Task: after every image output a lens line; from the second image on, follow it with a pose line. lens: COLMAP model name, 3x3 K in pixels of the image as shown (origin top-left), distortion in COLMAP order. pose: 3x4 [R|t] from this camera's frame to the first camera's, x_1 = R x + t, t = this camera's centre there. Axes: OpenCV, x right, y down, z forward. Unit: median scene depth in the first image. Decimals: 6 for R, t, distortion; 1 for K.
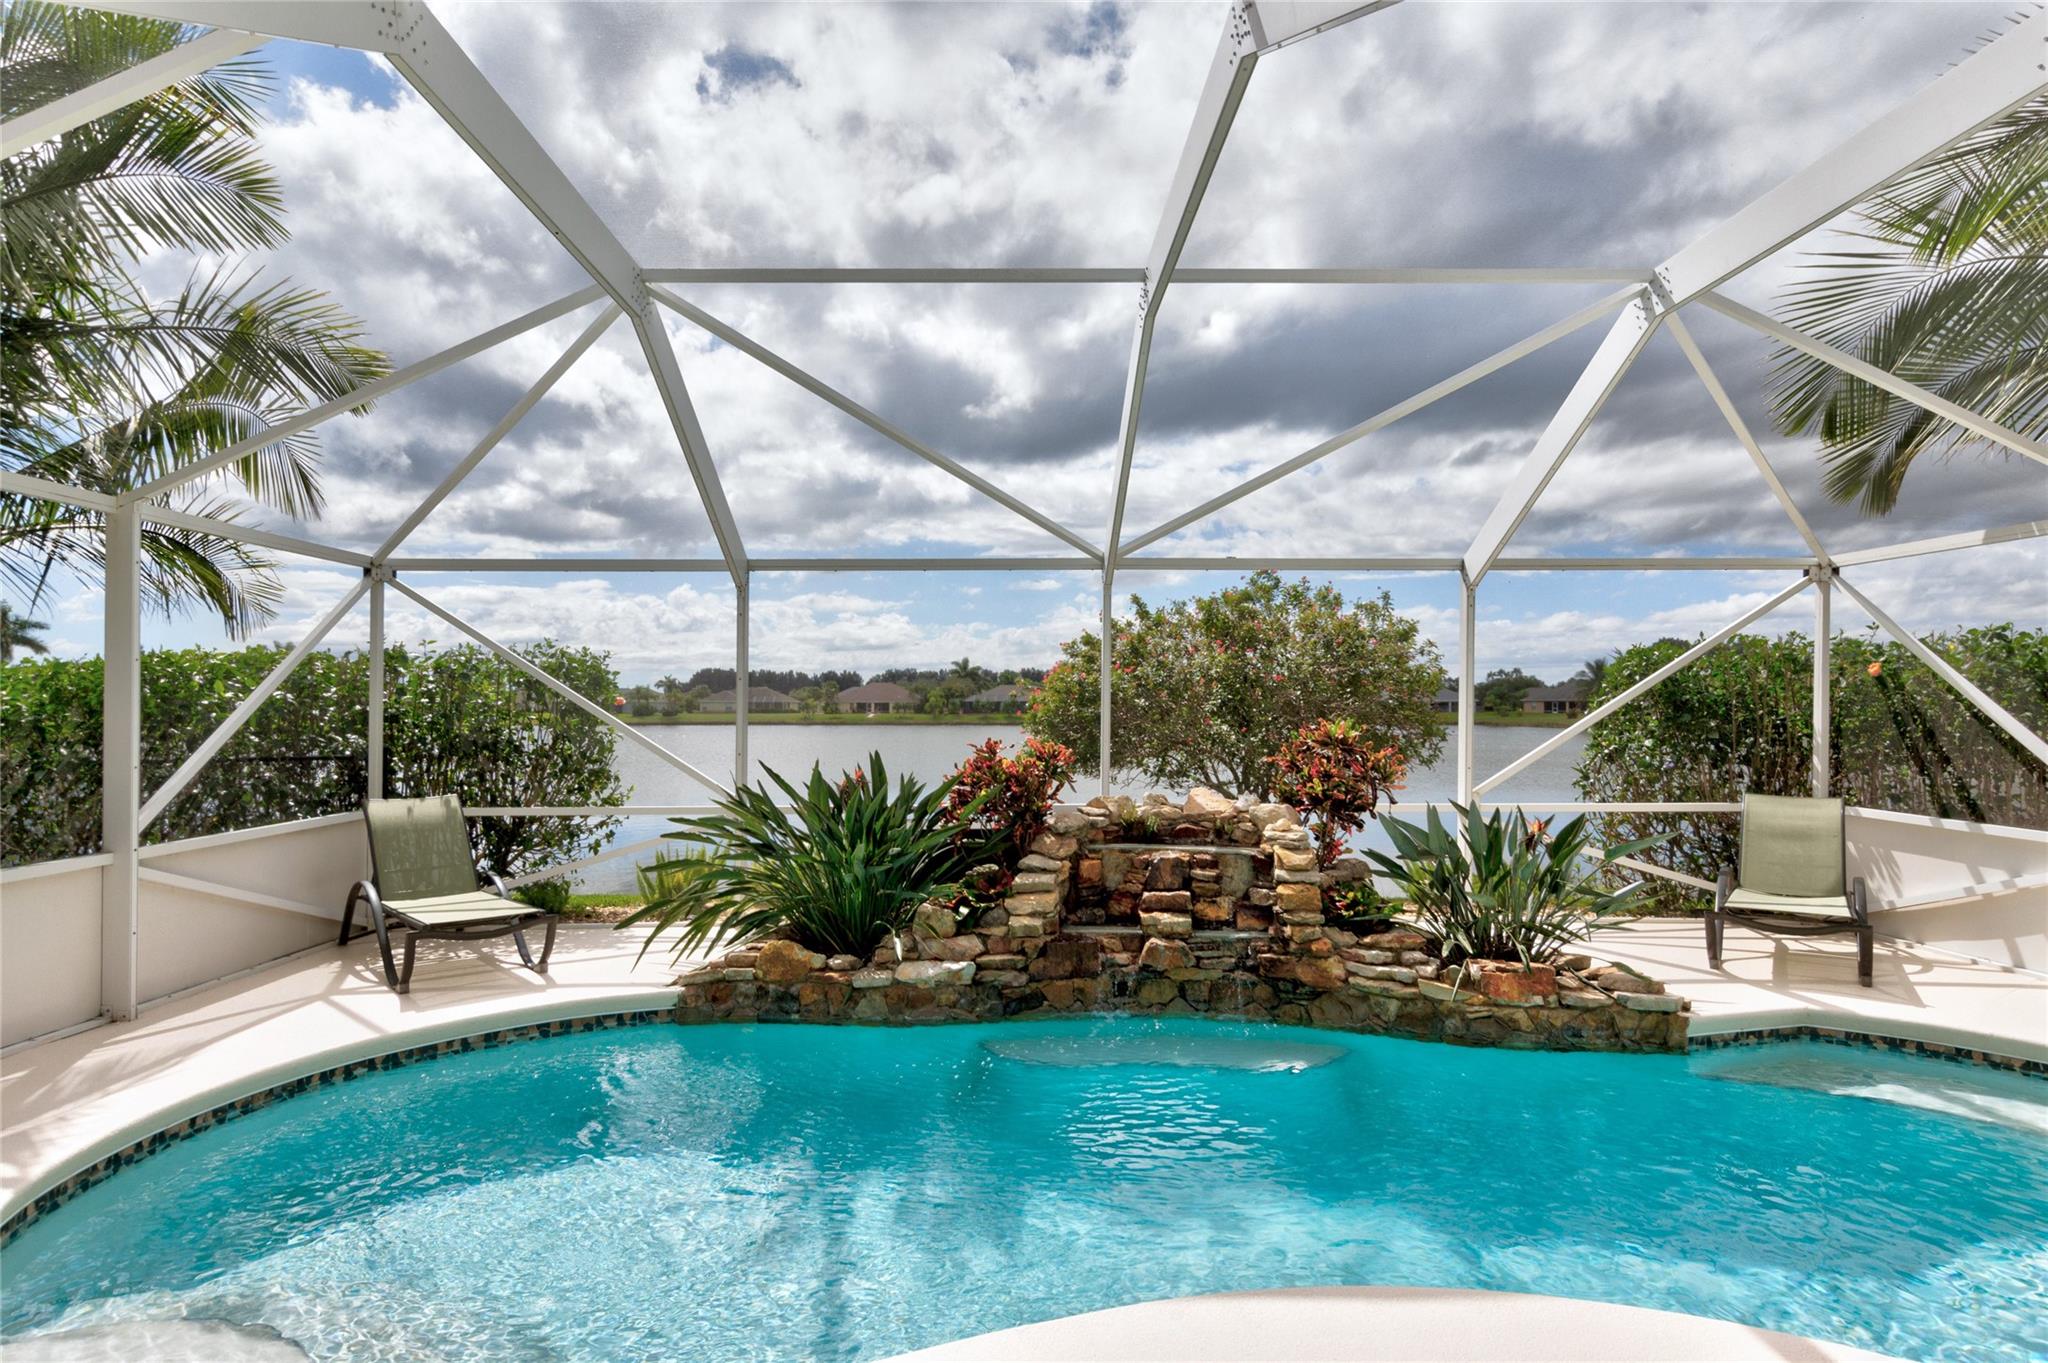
lens RADIAL K [[1154.6, 0, 1026.1], [0, 1154.6, 696.3], [0, 0, 1]] dist [0.002179, 0.000331]
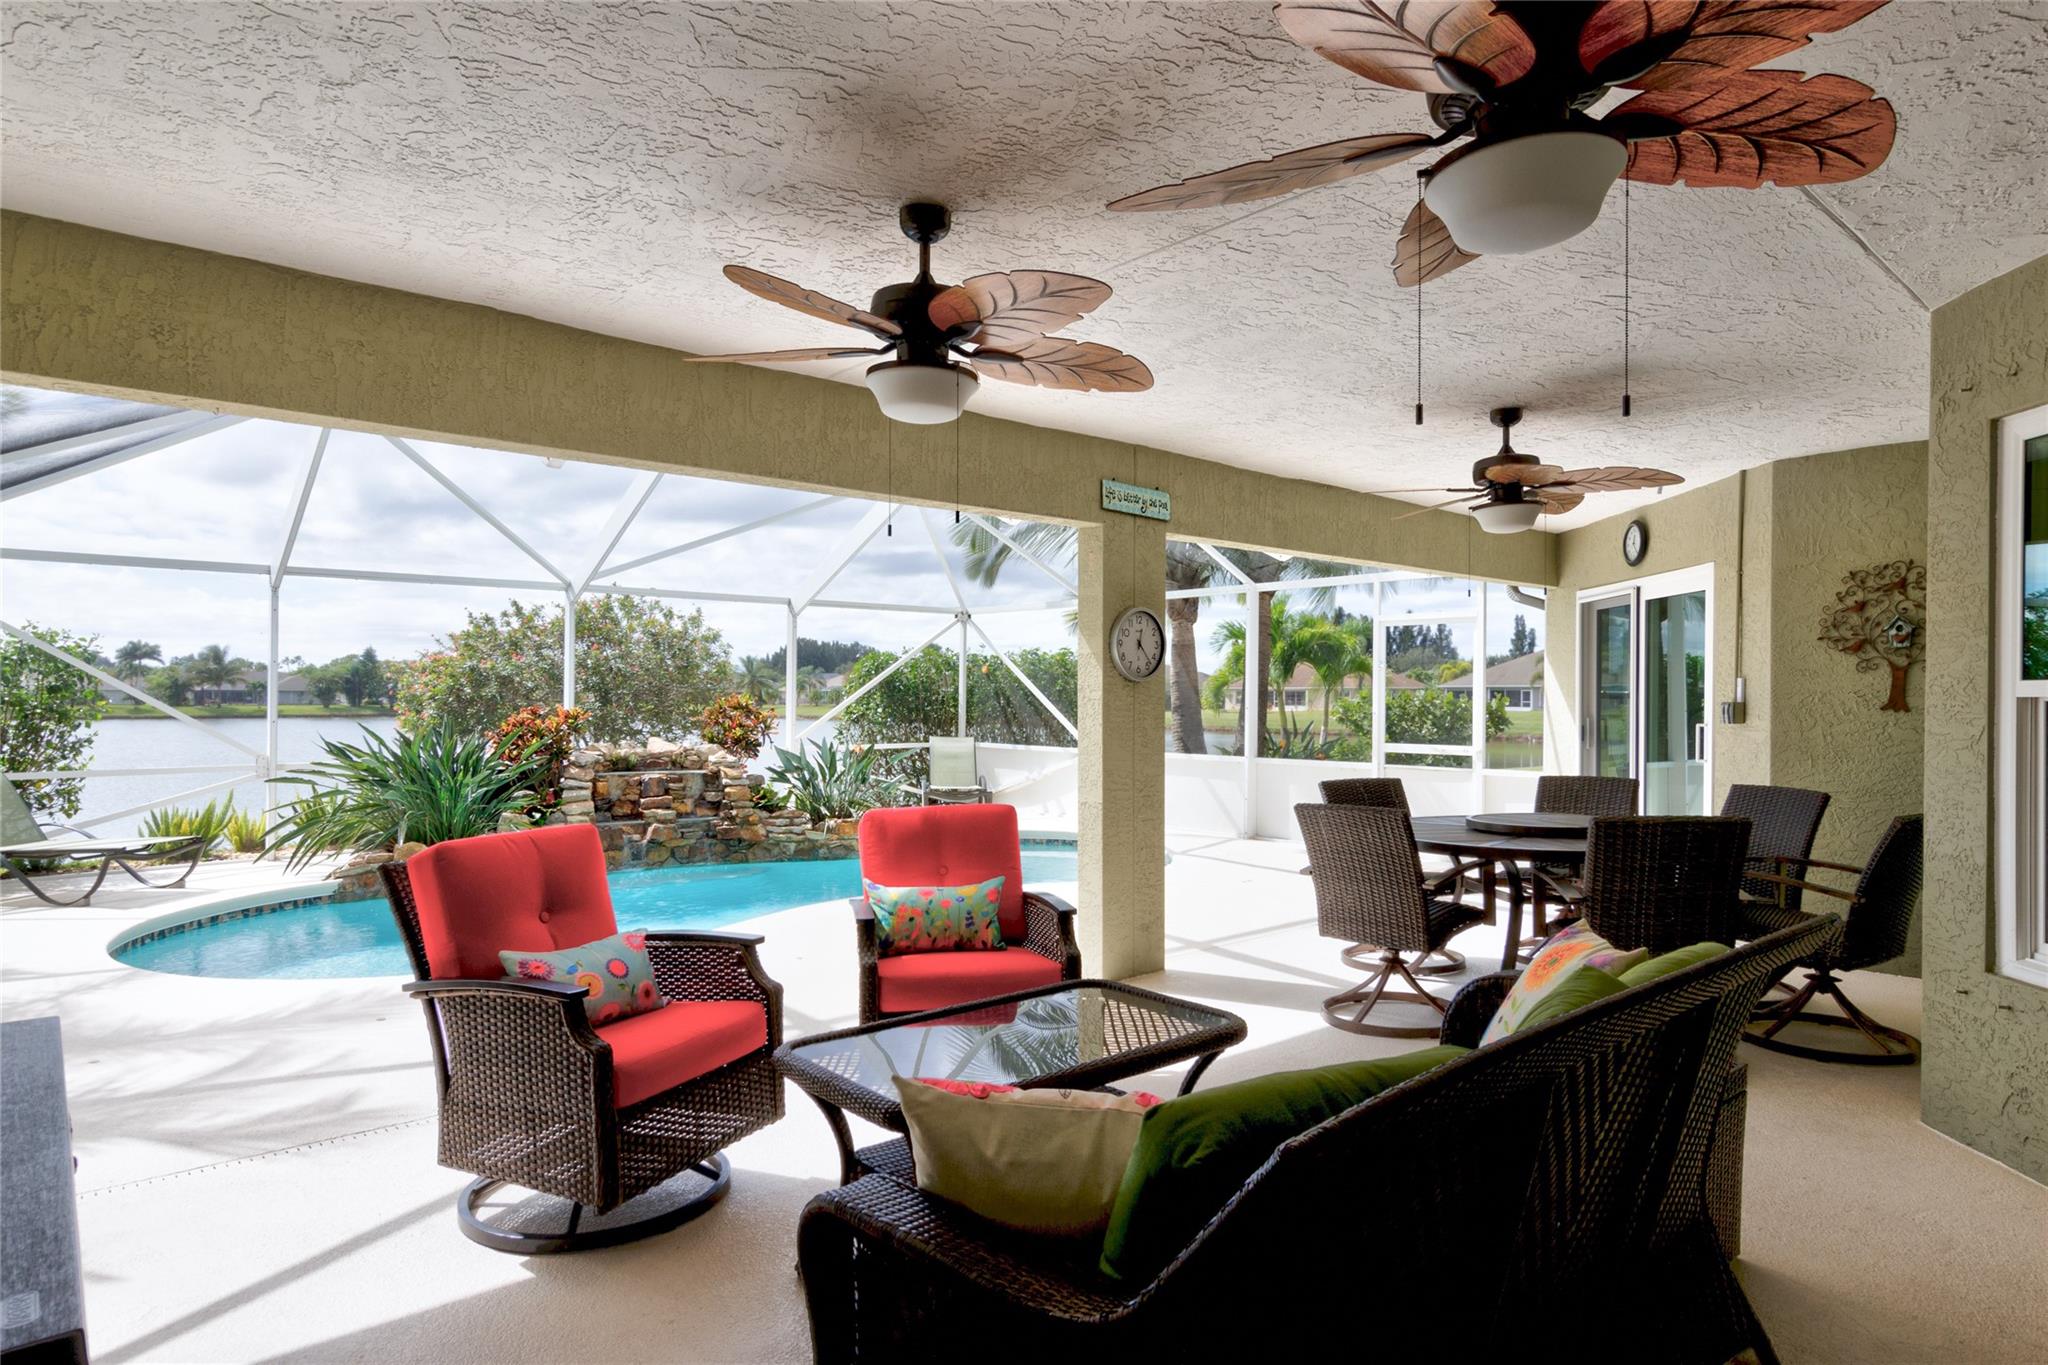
lens RADIAL K [[1140.9, 0, 1013.6], [0, 1140.9, 700.9], [0, 0, 1]] dist [-0.000381, 0.002004]
pose [[0.768839, 0.000041, 0.639443, -0.555860], [-0.007639, 0.999929, 0.009120, 0.013508], [-0.639397, -0.011897, 0.768785, -0.608334]]
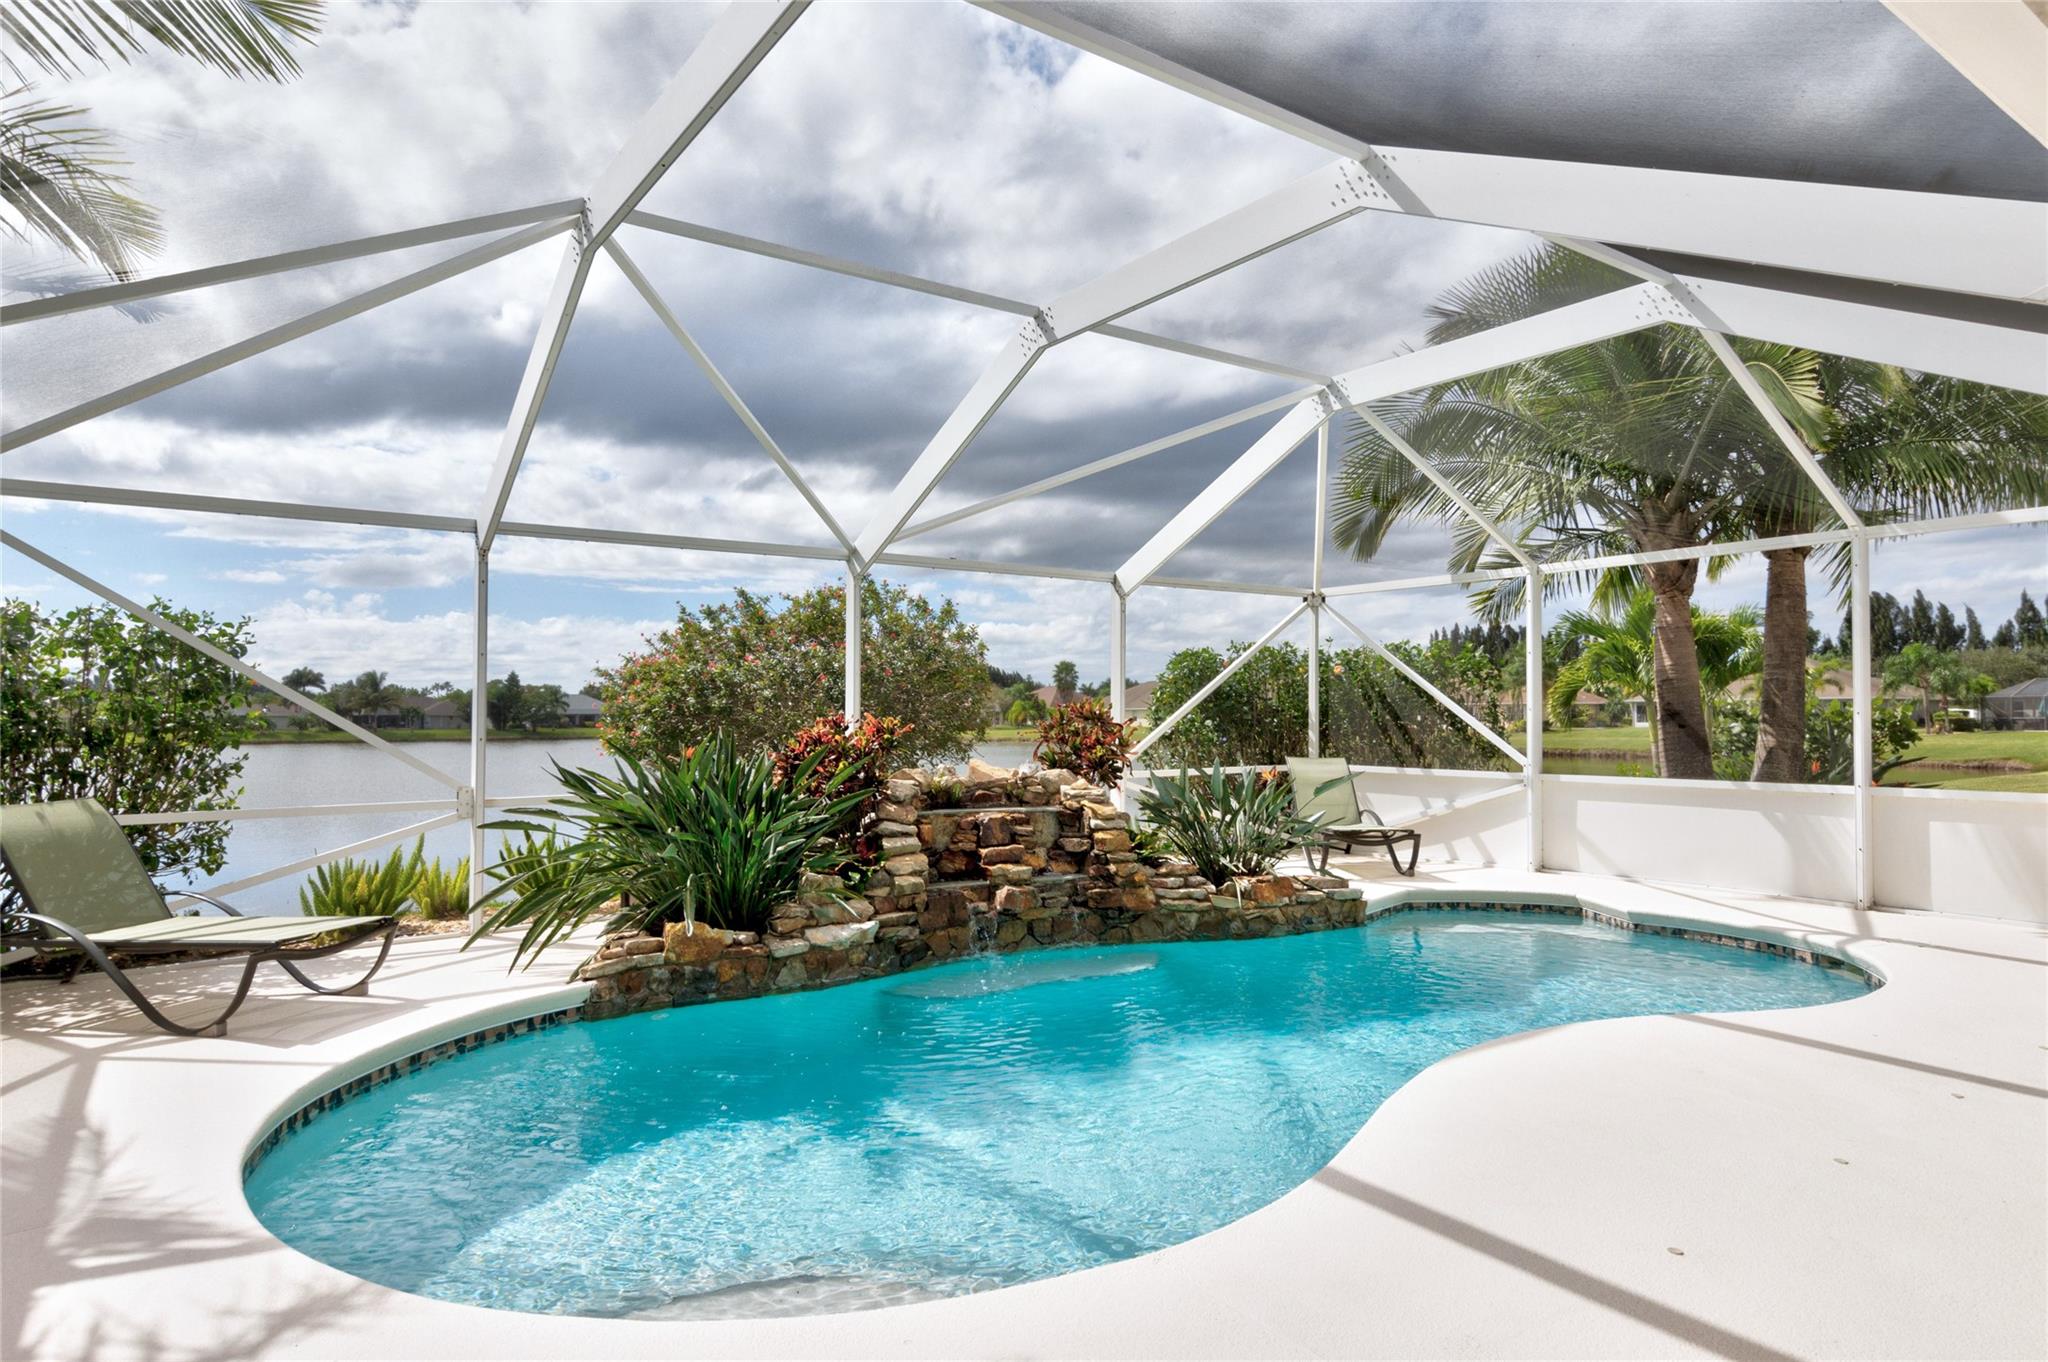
lens RADIAL K [[1154.6, 0, 1026.1], [0, 1154.6, 695.8], [0, 0, 1]] dist [0.002179, 0.000331]
pose [[0.826210, 0.007505, 0.563312, -0.529165], [-0.000693, 0.999924, -0.012306, 0.036009], [-0.563362, 0.009776, 0.826153, 0.043427]]
